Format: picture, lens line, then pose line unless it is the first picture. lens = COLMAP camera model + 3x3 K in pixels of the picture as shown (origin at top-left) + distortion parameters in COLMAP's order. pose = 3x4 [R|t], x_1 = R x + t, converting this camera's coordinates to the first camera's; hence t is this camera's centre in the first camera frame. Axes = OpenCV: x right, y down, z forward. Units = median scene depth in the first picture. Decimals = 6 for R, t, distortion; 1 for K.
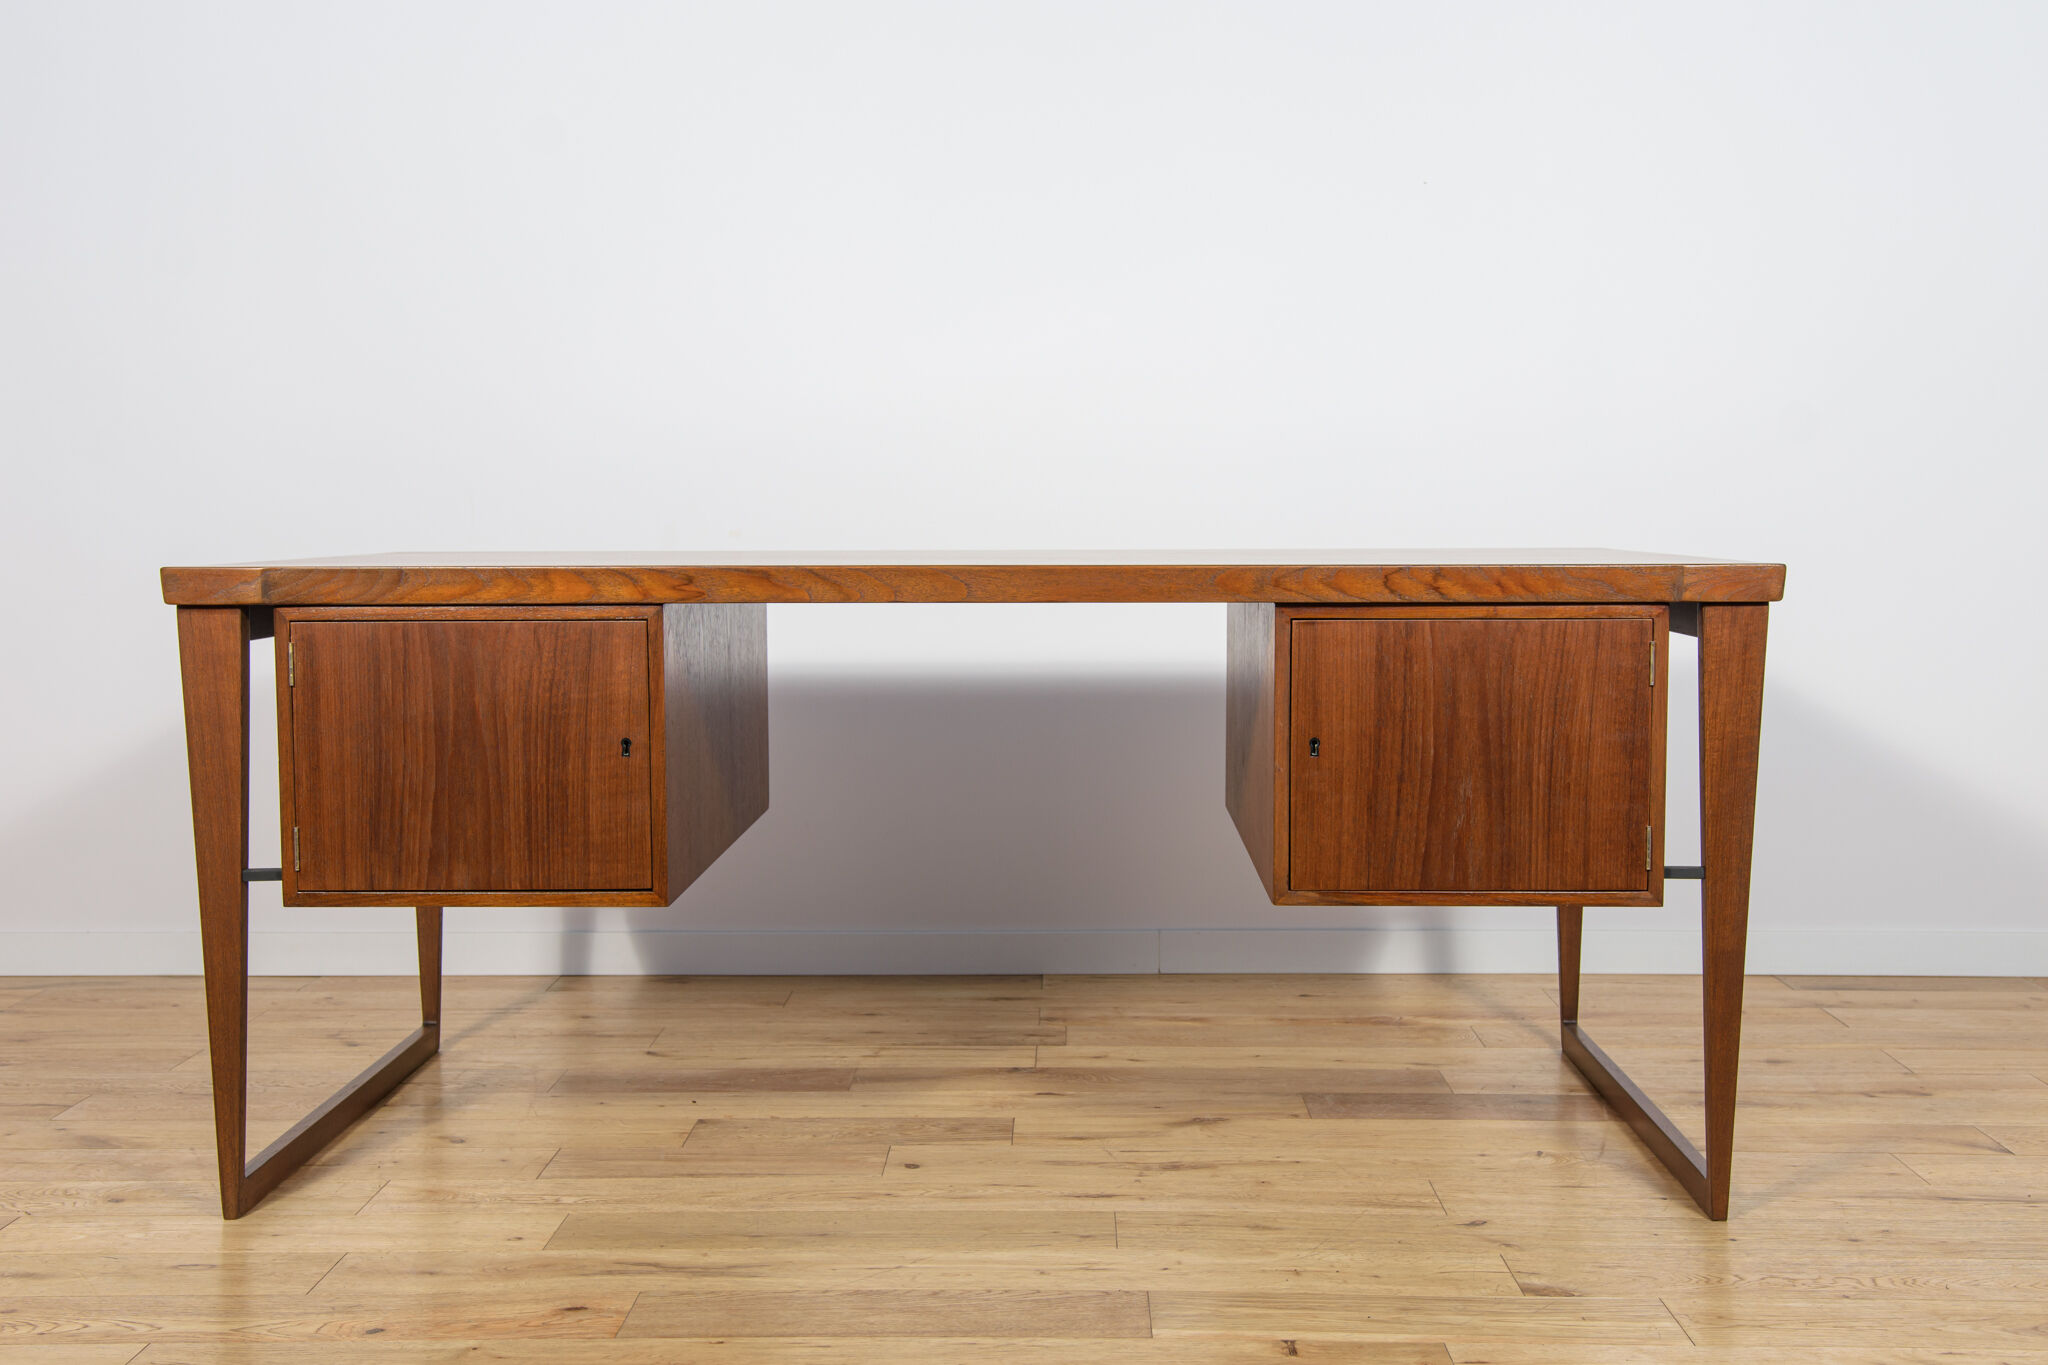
lens RADIAL K [[2315.0, 0, 1024.0], [0, 2315.0, 682.5], [0, 0, 1]] dist [0.012535, 0.144166]
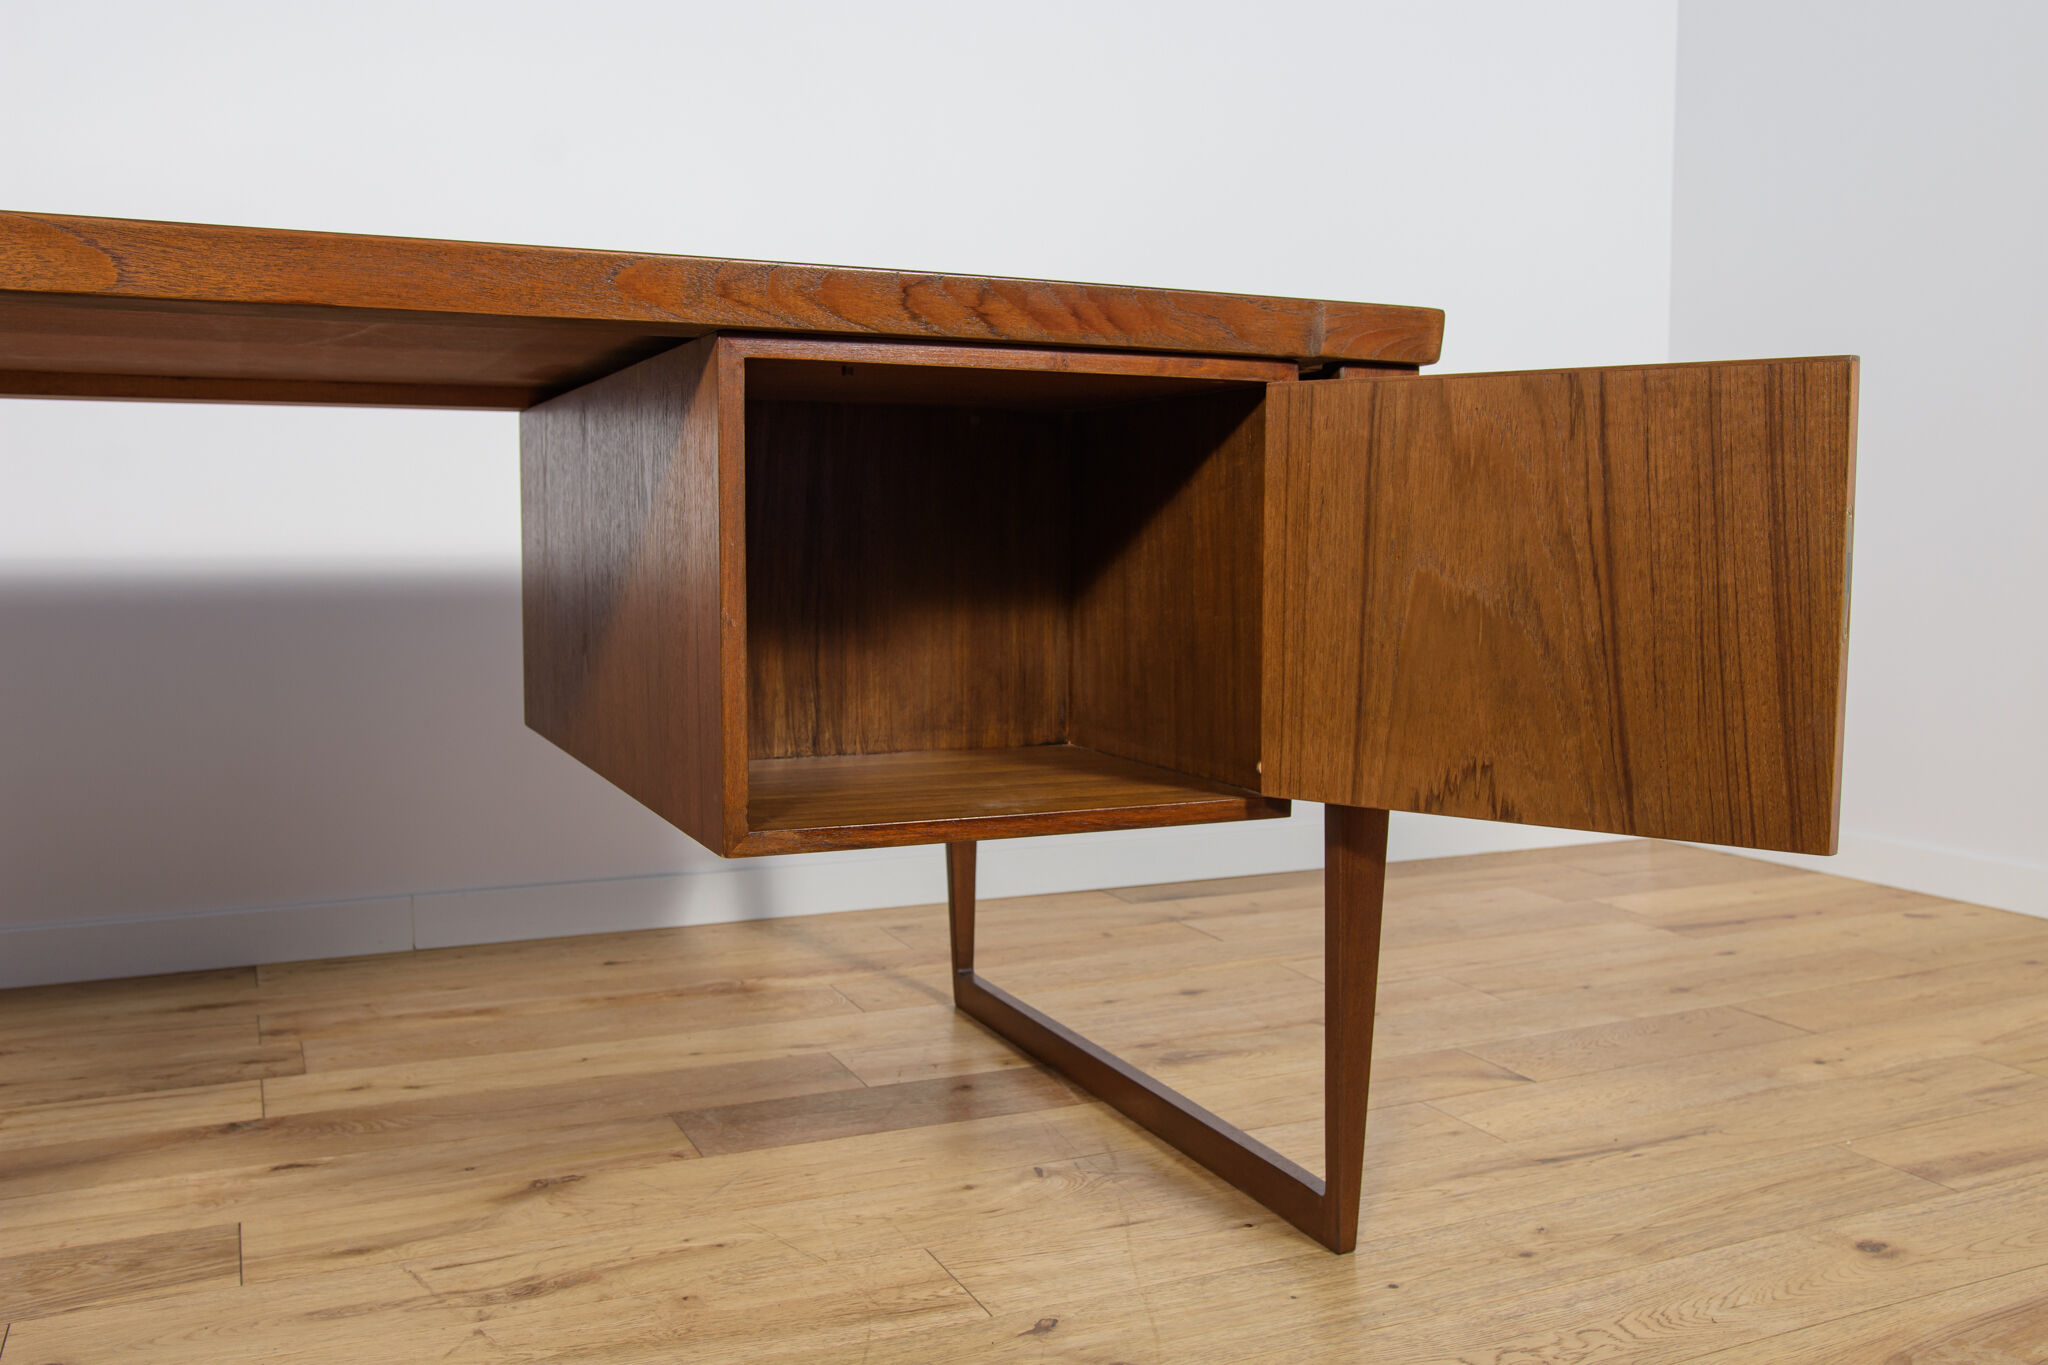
lens RADIAL K [[1758.5, 0, 1025.8], [0, 1758.5, 693.1], [0, 0, 1]] dist [-0.076907, 0.093063]
pose [[0.900317, -0.033960, 0.433908, -0.012498], [0.027684, 0.999401, 0.020777, 0.044910], [-0.434353, -0.006693, 0.900718, 0.536045]]
